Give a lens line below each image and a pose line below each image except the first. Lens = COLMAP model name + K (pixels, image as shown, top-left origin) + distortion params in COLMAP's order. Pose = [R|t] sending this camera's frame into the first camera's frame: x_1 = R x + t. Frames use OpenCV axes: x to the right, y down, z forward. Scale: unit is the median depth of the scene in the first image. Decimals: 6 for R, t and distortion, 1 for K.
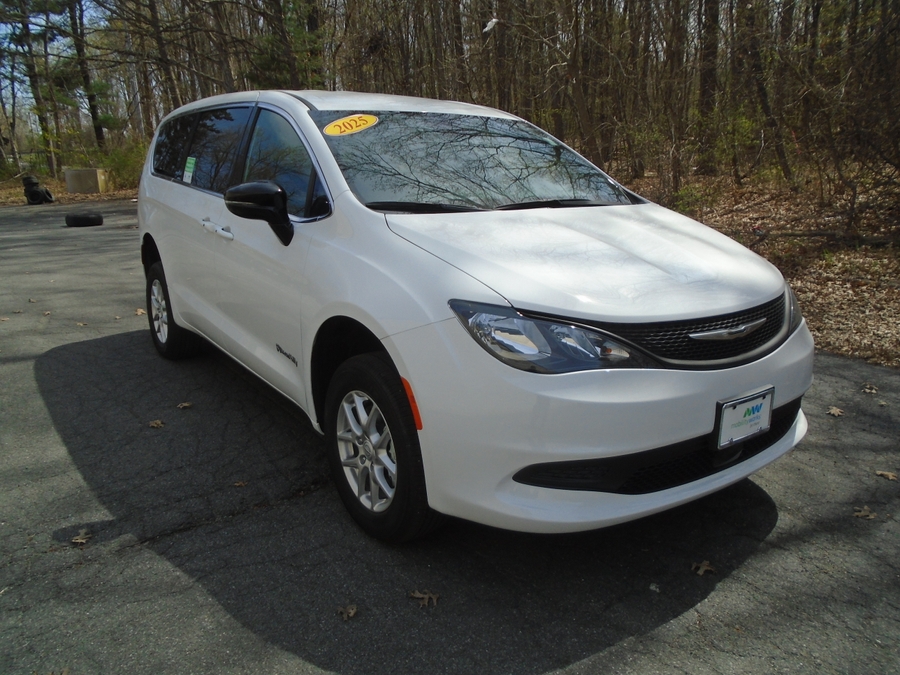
lens RADIAL K [[692.6, 0, 449.6], [0, 692.6, 328.7], [0, 0, 1]] dist [-0.014948, 0.005925]
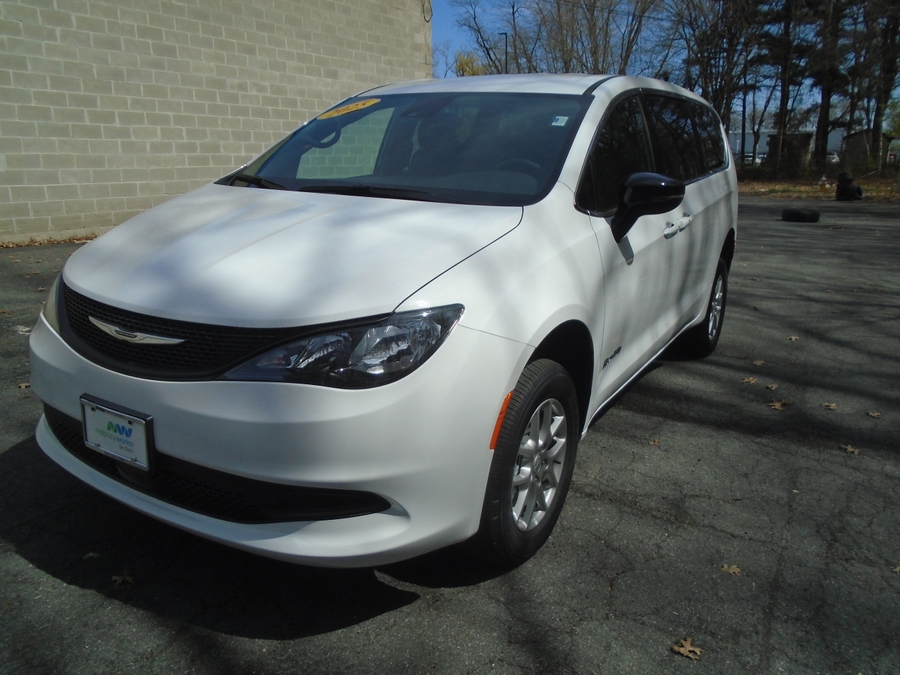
lens RADIAL K [[692.6, 0, 448.7], [0, 692.6, 338.9], [0, 0, 1]] dist [-0.014948, 0.005925]
pose [[0.386395, 0.254135, -0.886631, 1.157395], [-0.239492, 0.955964, 0.169636, -0.202063], [0.890698, 0.146794, 0.430243, 0.859735]]
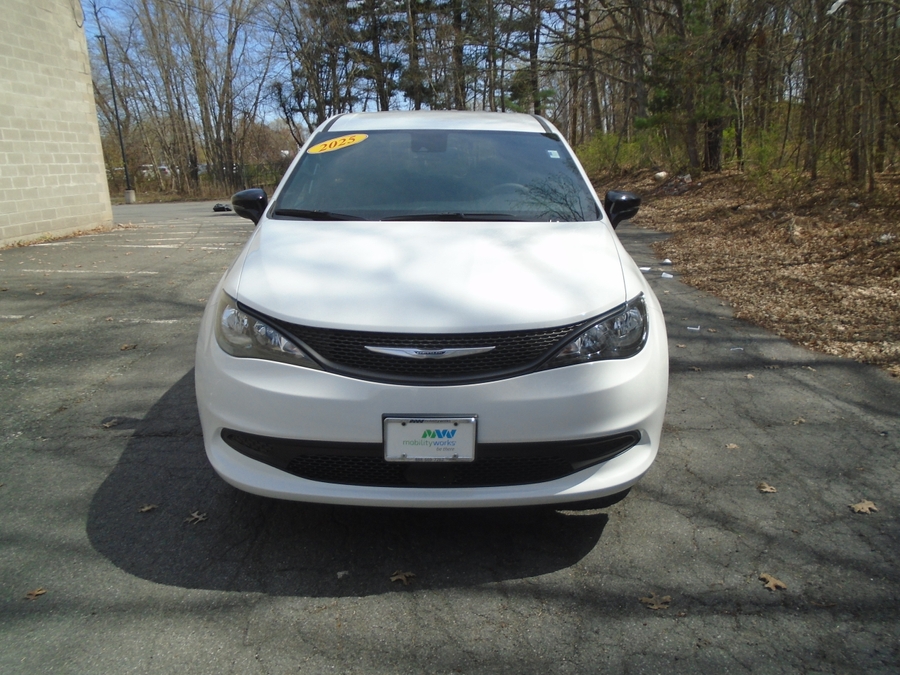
lens RADIAL K [[692.6, 0, 443.2], [0, 692.6, 342.4], [0, 0, 1]] dist [-0.014948, 0.005925]
pose [[0.812683, 0.148611, -0.563438, 0.861563], [-0.136539, 0.988578, 0.063805, -0.067234], [0.566484, 0.025078, 0.823691, 0.160455]]
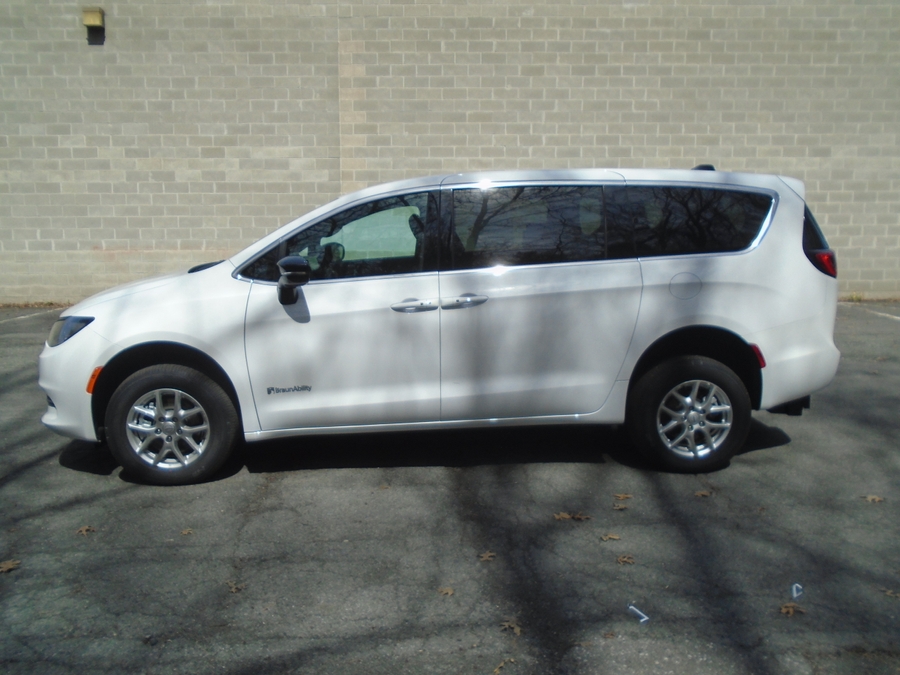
lens RADIAL K [[692.6, 0, 448.2], [0, 692.6, 331.3], [0, 0, 1]] dist [-0.014948, 0.005925]
pose [[-0.551618, 0.131795, -0.823619, 1.288018], [-0.193544, 0.940262, 0.280086, -0.634408], [0.811331, 0.313907, -0.493157, 2.497646]]
